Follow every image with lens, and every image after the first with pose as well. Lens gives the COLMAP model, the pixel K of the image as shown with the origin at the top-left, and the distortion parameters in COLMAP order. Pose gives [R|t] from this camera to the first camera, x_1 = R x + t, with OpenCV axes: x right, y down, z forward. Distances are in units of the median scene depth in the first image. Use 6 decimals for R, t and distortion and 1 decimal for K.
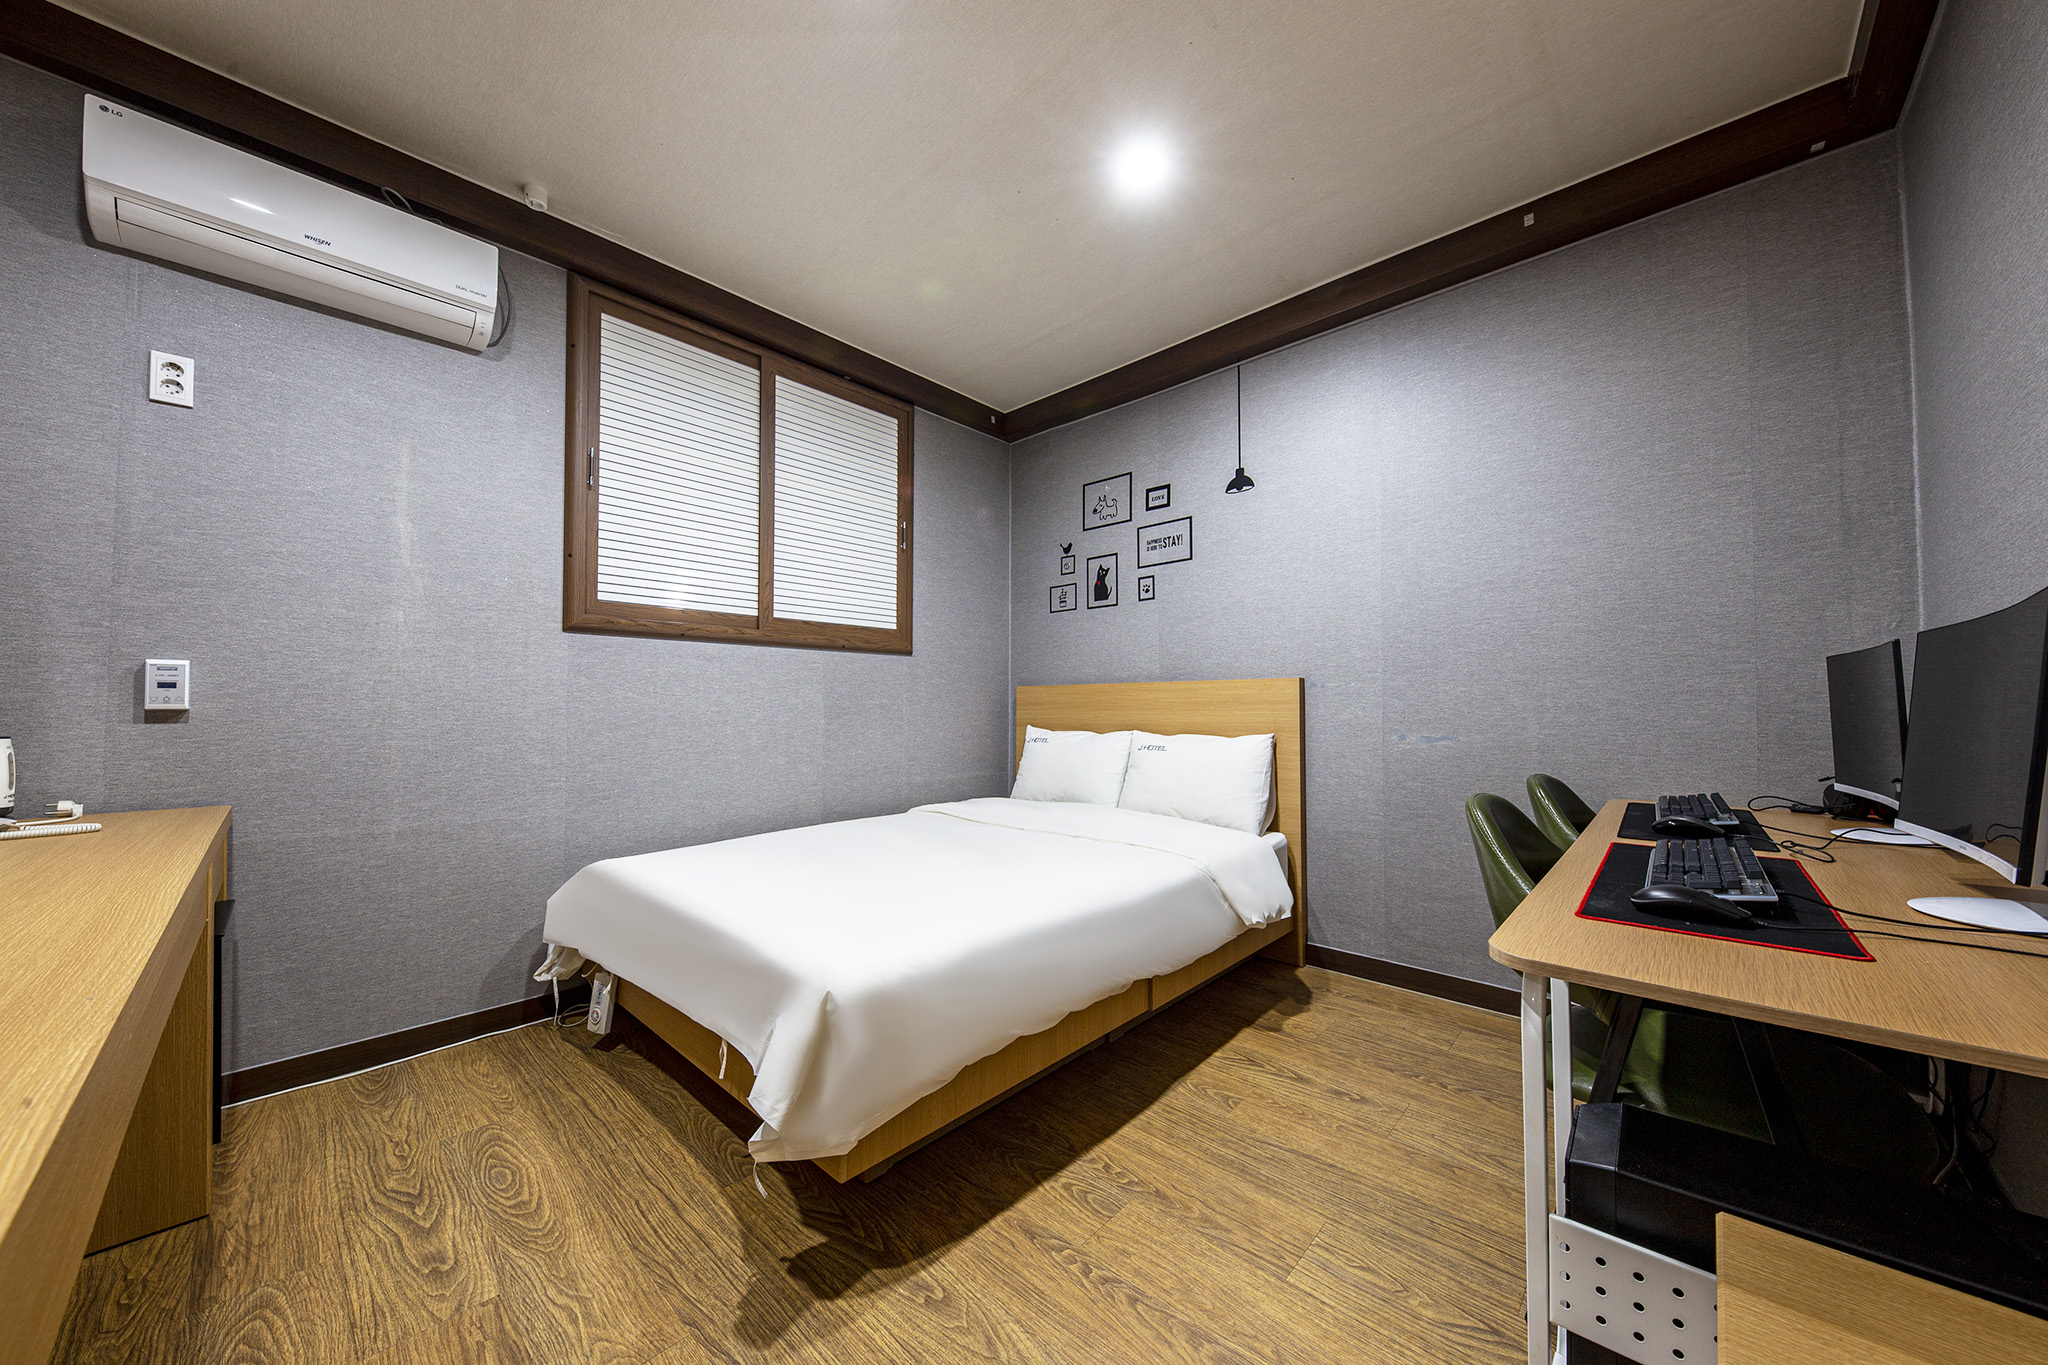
lens RADIAL K [[709.7, 0, 1021.2], [0, 709.7, 699.2], [0, 0, 1]] dist [0.005762, -0.002469]
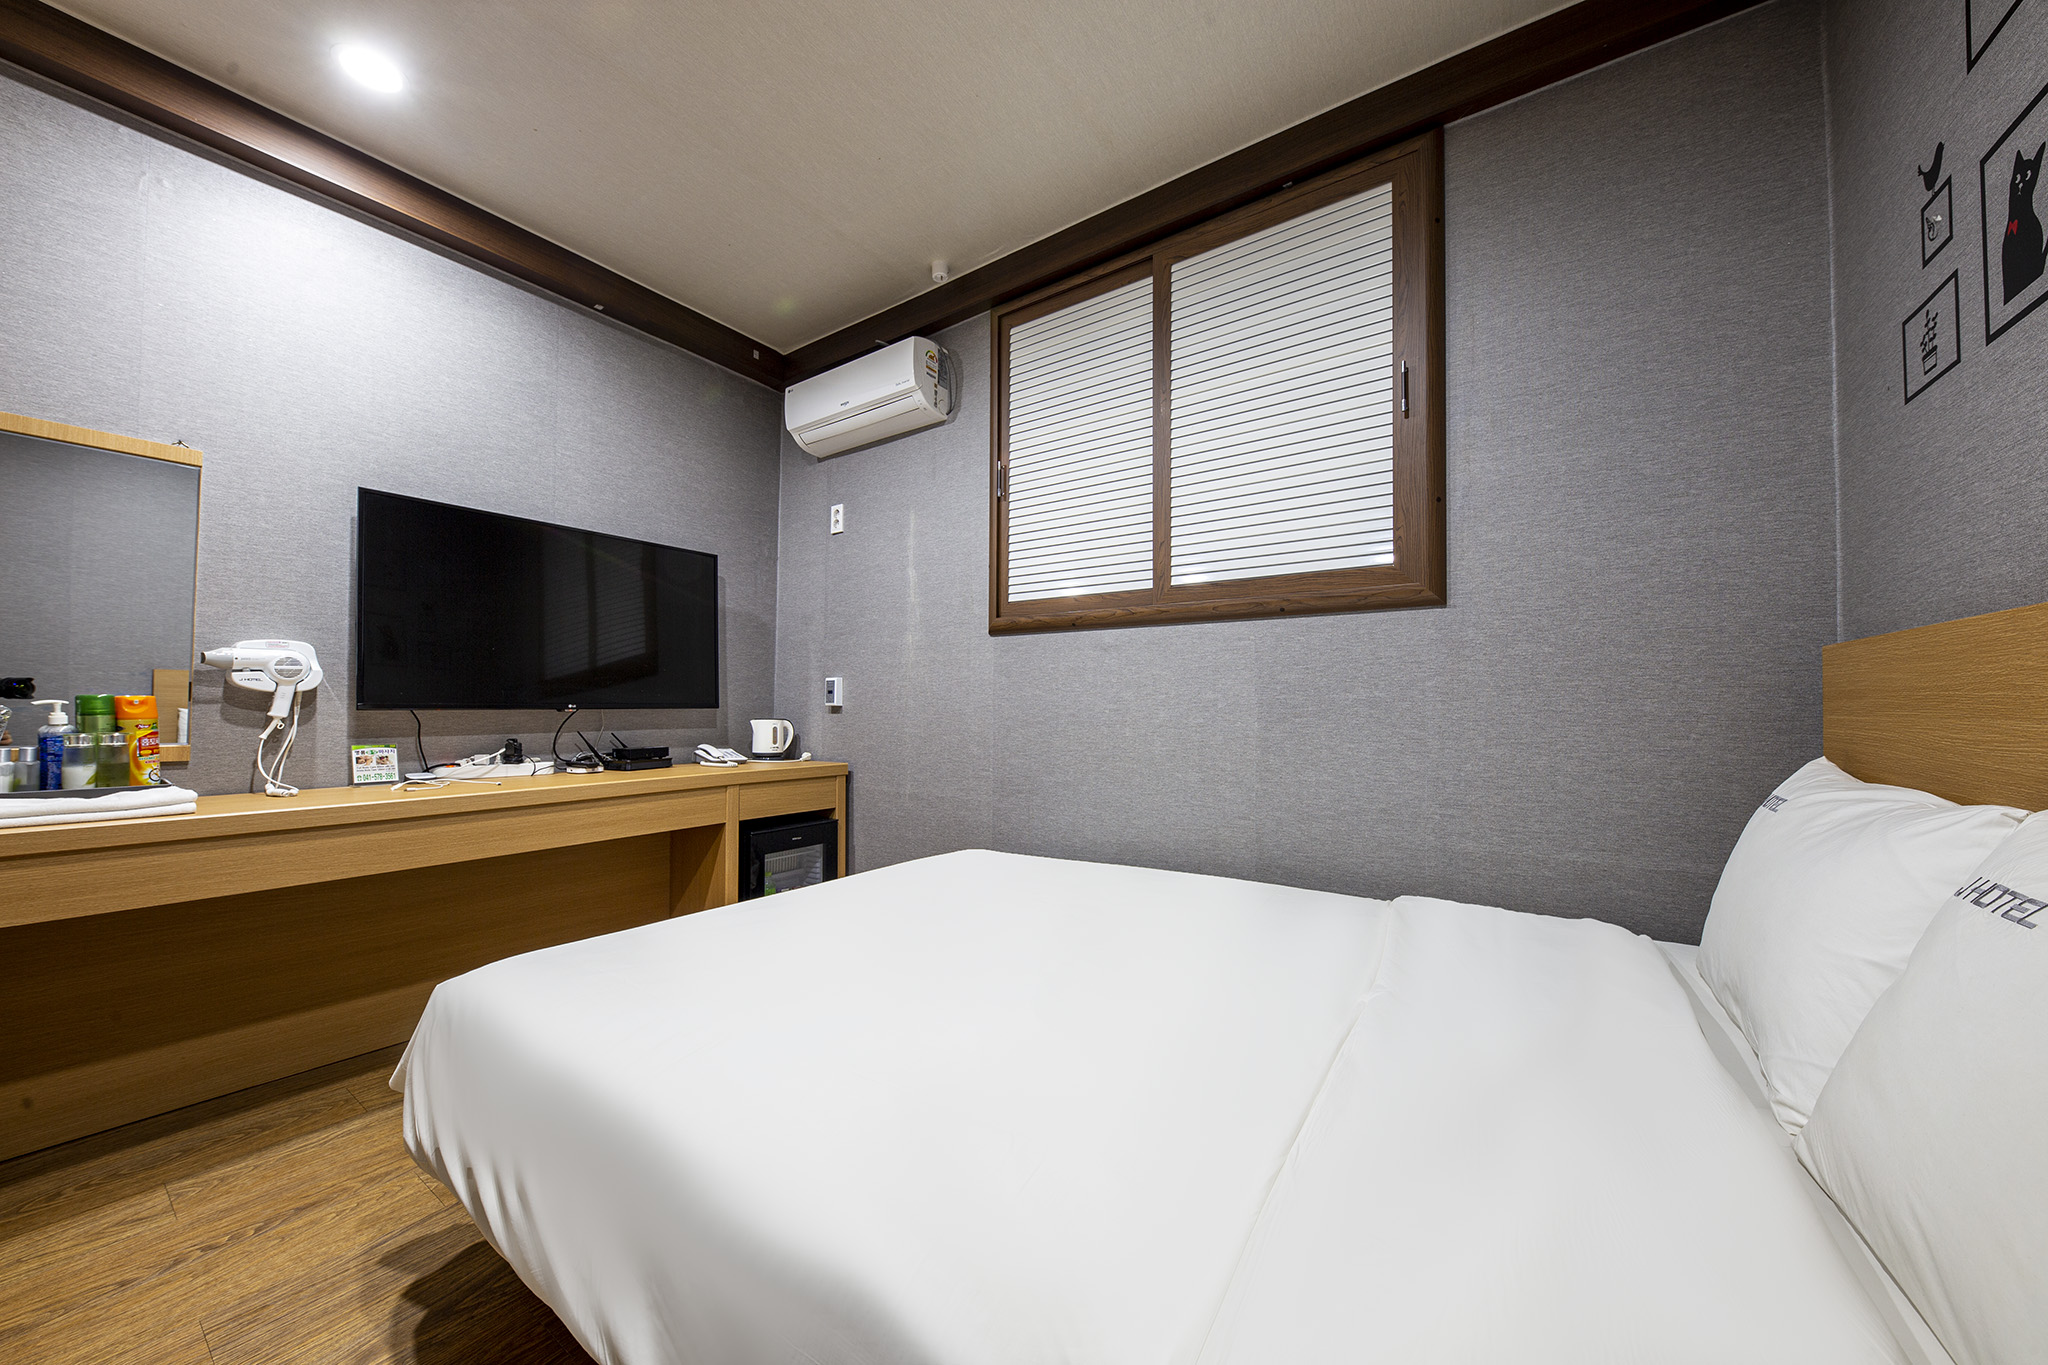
lens RADIAL K [[709.7, 0, 1032.0], [0, 709.7, 692.8], [0, 0, 1]] dist [0.005762, -0.002469]
pose [[0.147556, -0.011573, -0.988986, 0.346116], [0.014389, 0.999851, -0.009554, 0.003488], [0.988949, -0.012820, 0.147701, 0.677841]]
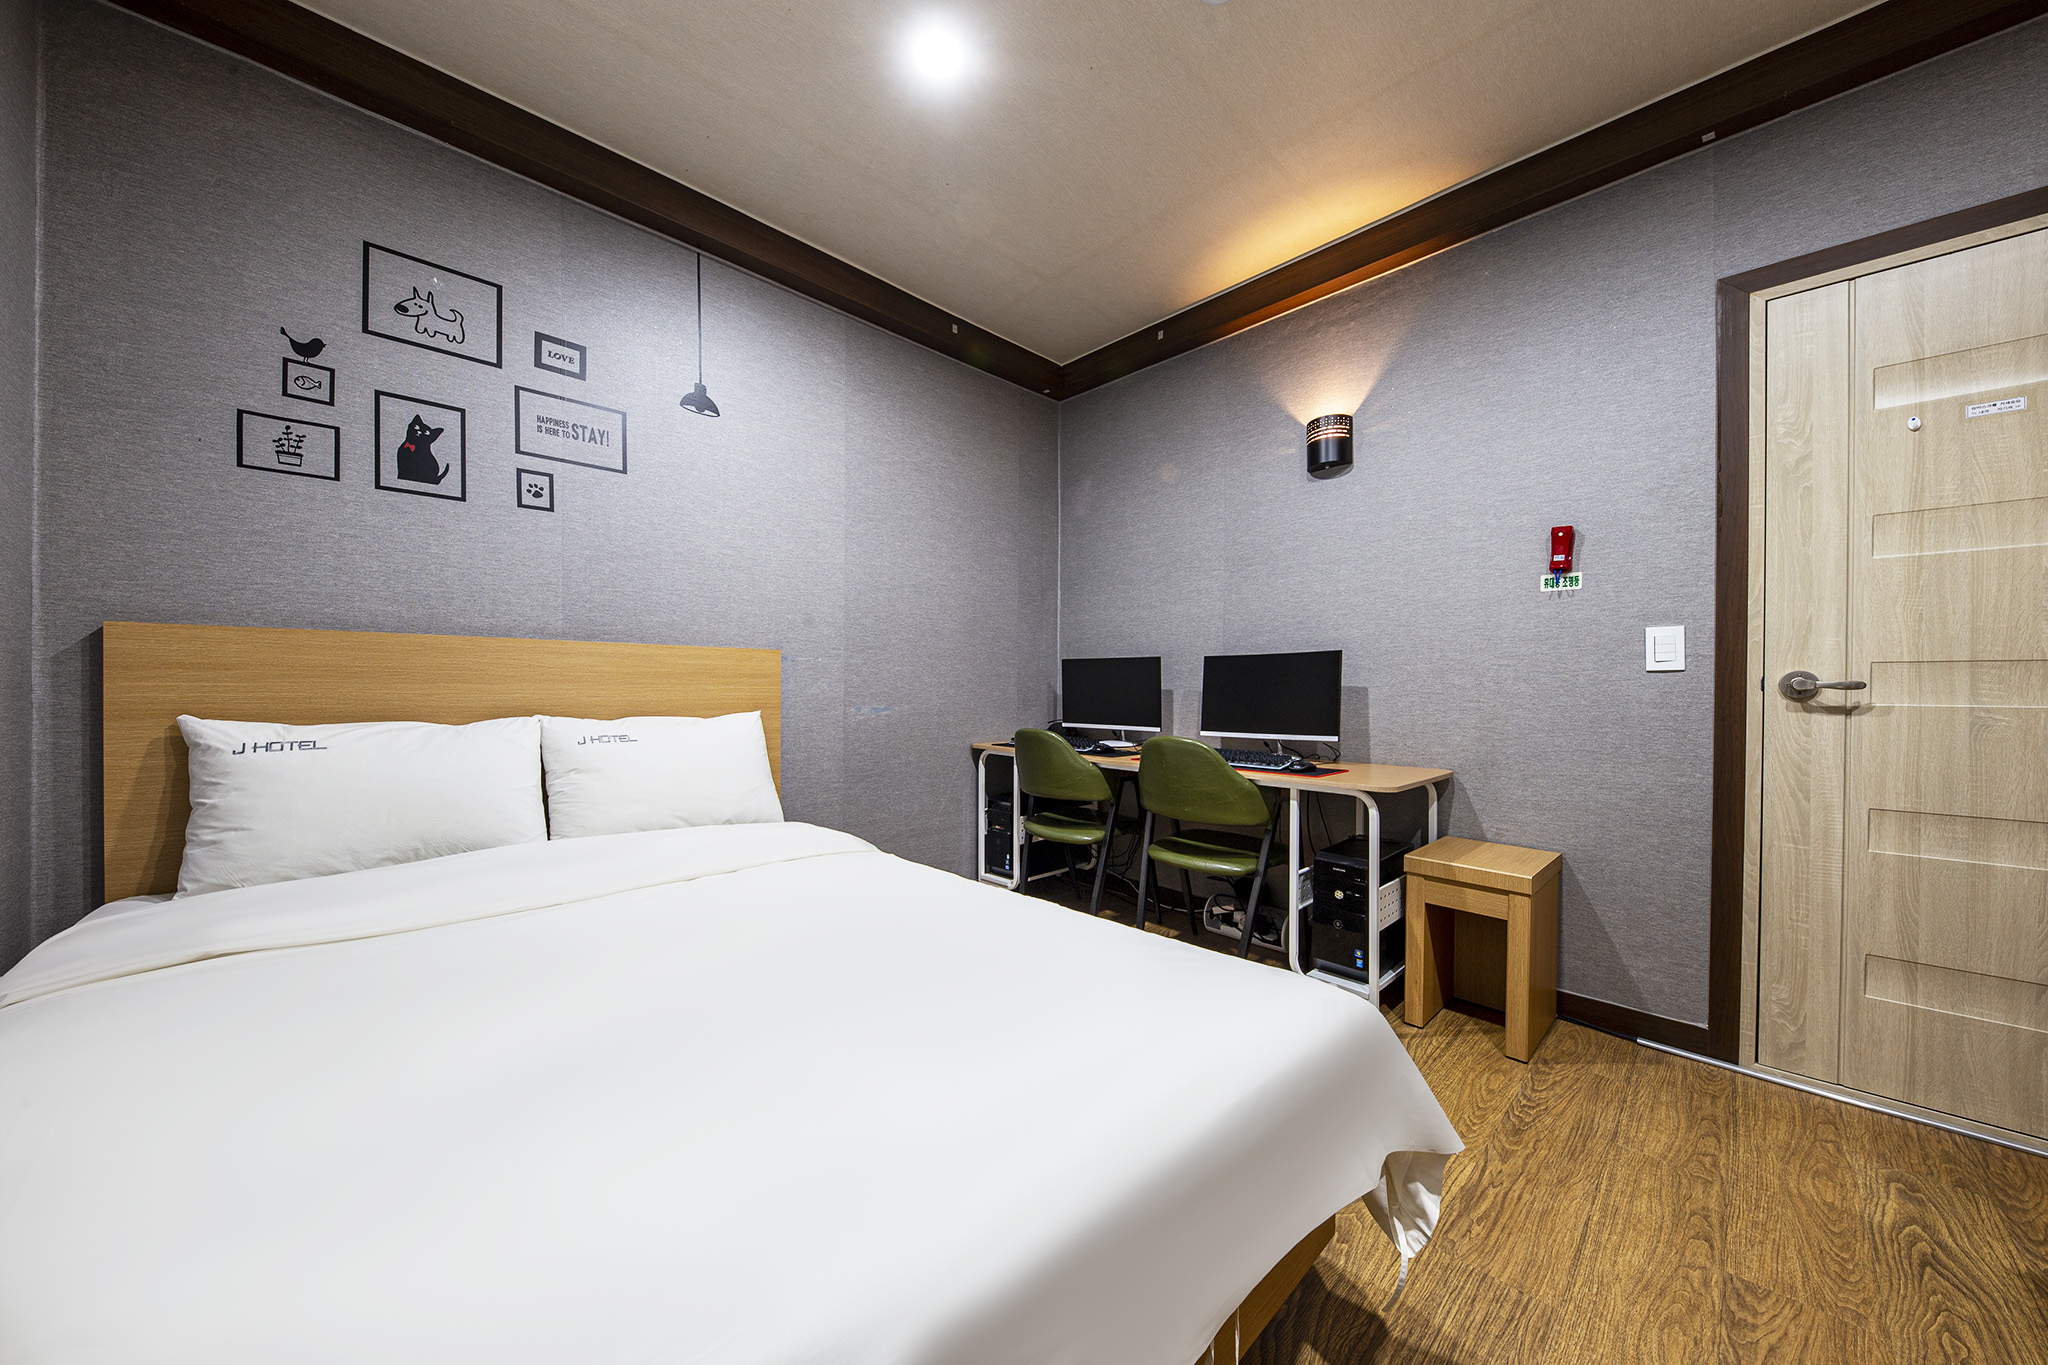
lens RADIAL K [[709.7, 0, 1004.3], [0, 709.7, 701.7], [0, 0, 1]] dist [0.005762, -0.002469]
pose [[0.043197, -0.032663, 0.998532, -0.508118], [-0.031663, 0.998919, 0.034046, -0.003033], [-0.998565, -0.033087, 0.042116, 0.623670]]
